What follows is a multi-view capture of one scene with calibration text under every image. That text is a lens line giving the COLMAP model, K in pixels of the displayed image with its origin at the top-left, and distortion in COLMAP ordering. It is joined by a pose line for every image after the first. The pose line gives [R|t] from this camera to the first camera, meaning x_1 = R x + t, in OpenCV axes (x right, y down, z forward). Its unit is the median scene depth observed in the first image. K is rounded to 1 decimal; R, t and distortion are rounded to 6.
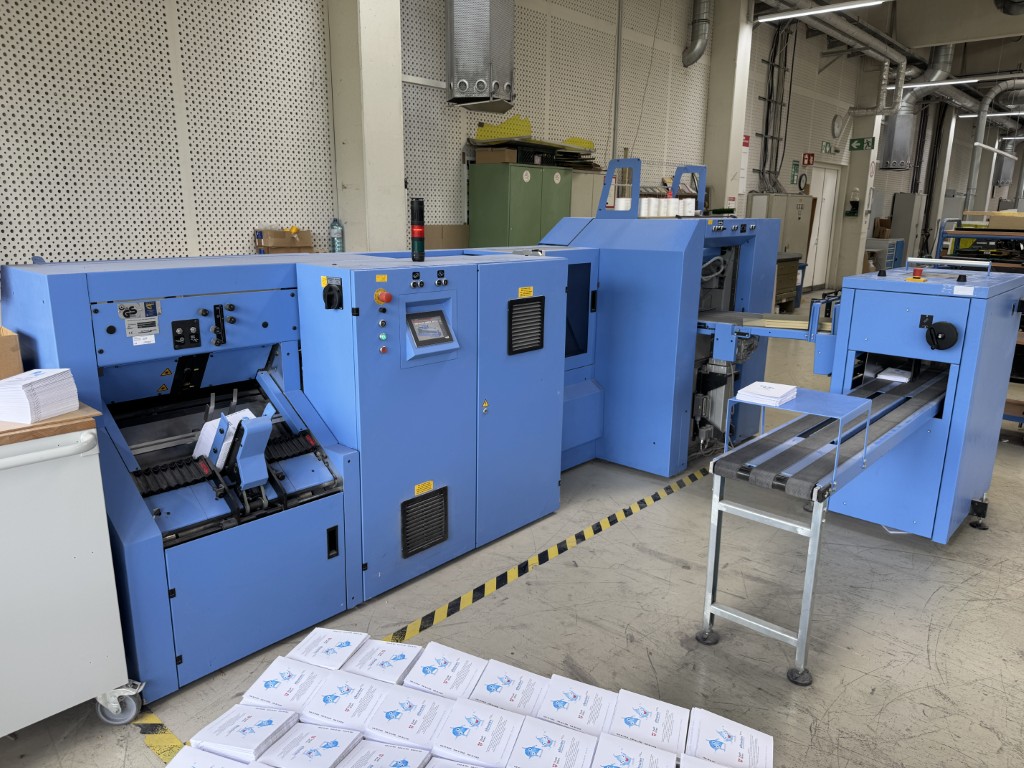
lens RADIAL K [[724.1, 0, 511.1], [0, 724.1, 386.5], [0, 0, 1]] dist [0.044532, -0.064418]
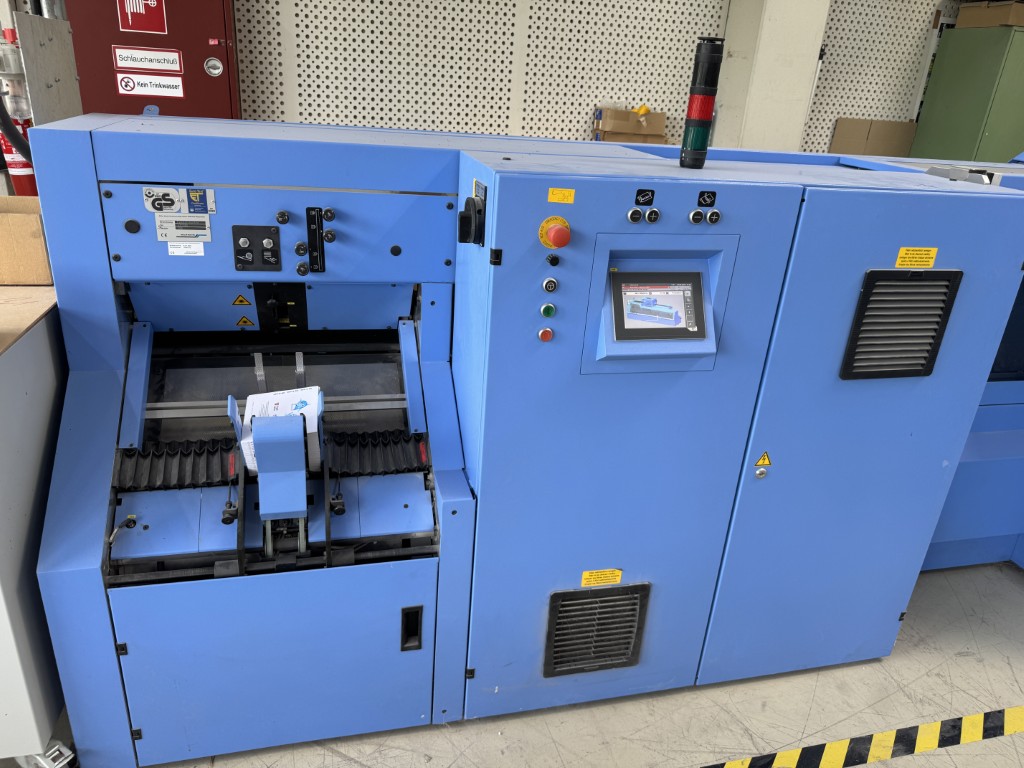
lens RADIAL K [[724.1, 0, 511.1], [0, 724.1, 386.5], [0, 0, 1]] dist [0.044532, -0.064418]
pose [[0.827876, 0.254355, -0.499924, 0.069338], [-0.185415, 0.965267, 0.184068, -0.099855], [0.529379, -0.059692, 0.846283, 0.511795]]
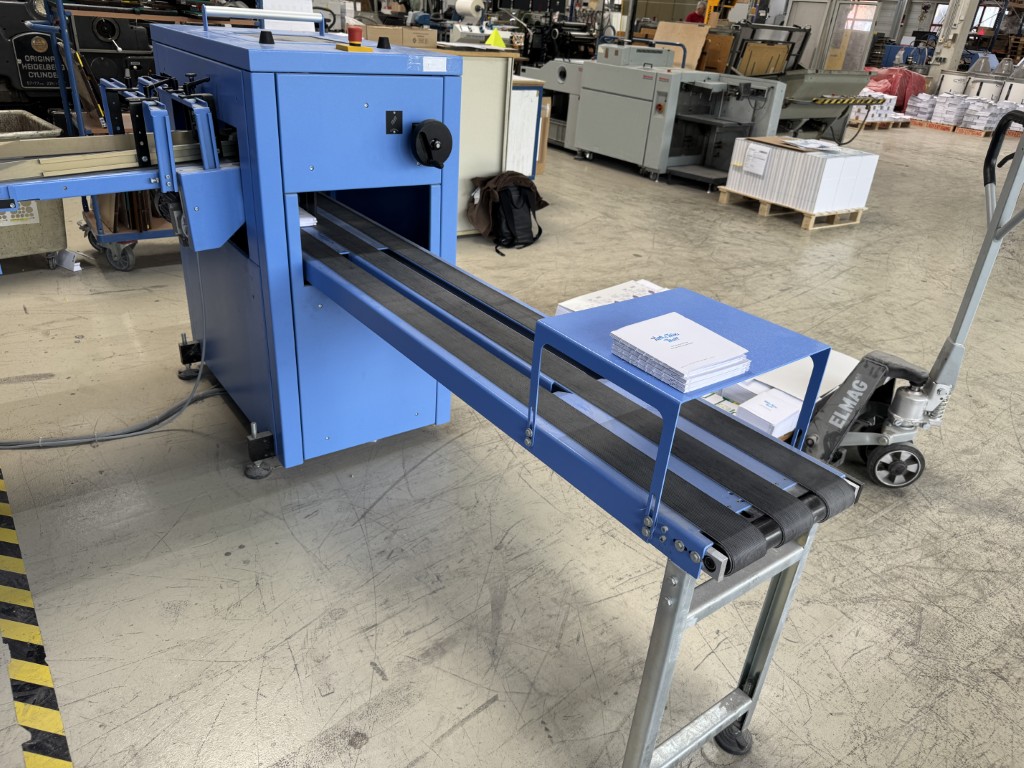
lens RADIAL K [[724.1, 0, 511.1], [0, 724.1, 386.5], [0, 0, 1]] dist [0.044532, -0.064418]
pose [[0.194863, -0.450914, 0.871037, -0.051600], [0.164329, 0.890517, 0.424235, -0.153500], [-0.966966, 0.060469, 0.247628, 0.873172]]
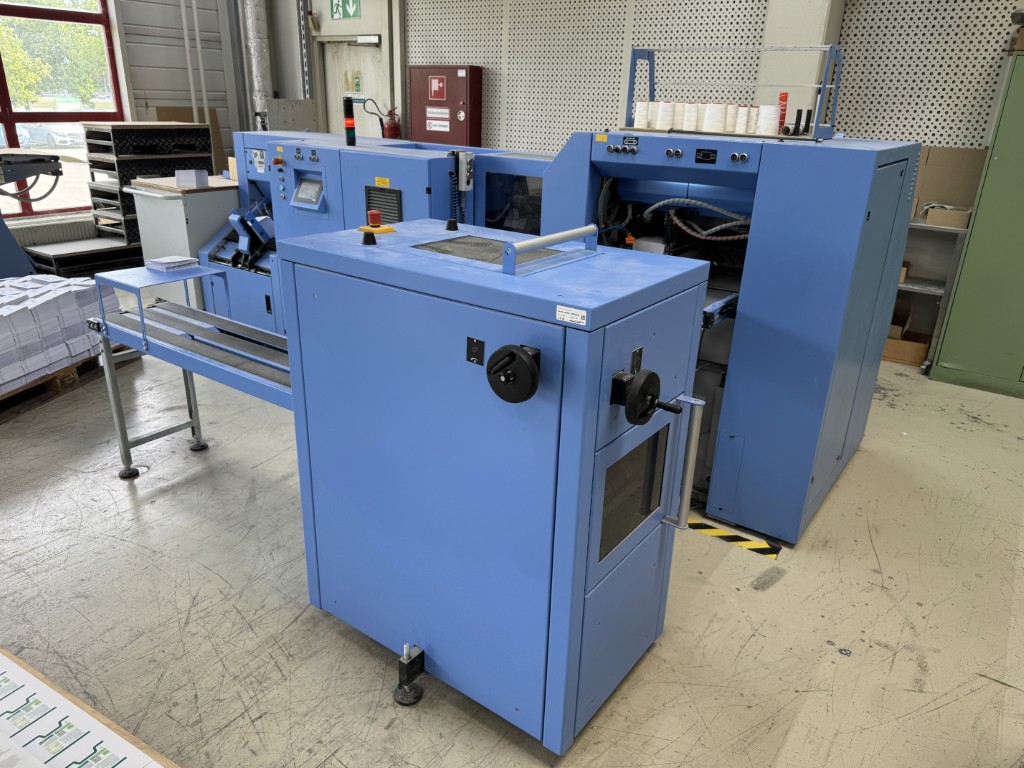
lens RADIAL K [[724.1, 0, 511.1], [0, 724.1, 386.5], [0, 0, 1]] dist [0.044532, -0.064418]
pose [[0.113115, 0.357834, -0.926909, 1.403788], [-0.265087, 0.909949, 0.318937, -0.293298], [0.957567, 0.209635, 0.197786, 1.178753]]
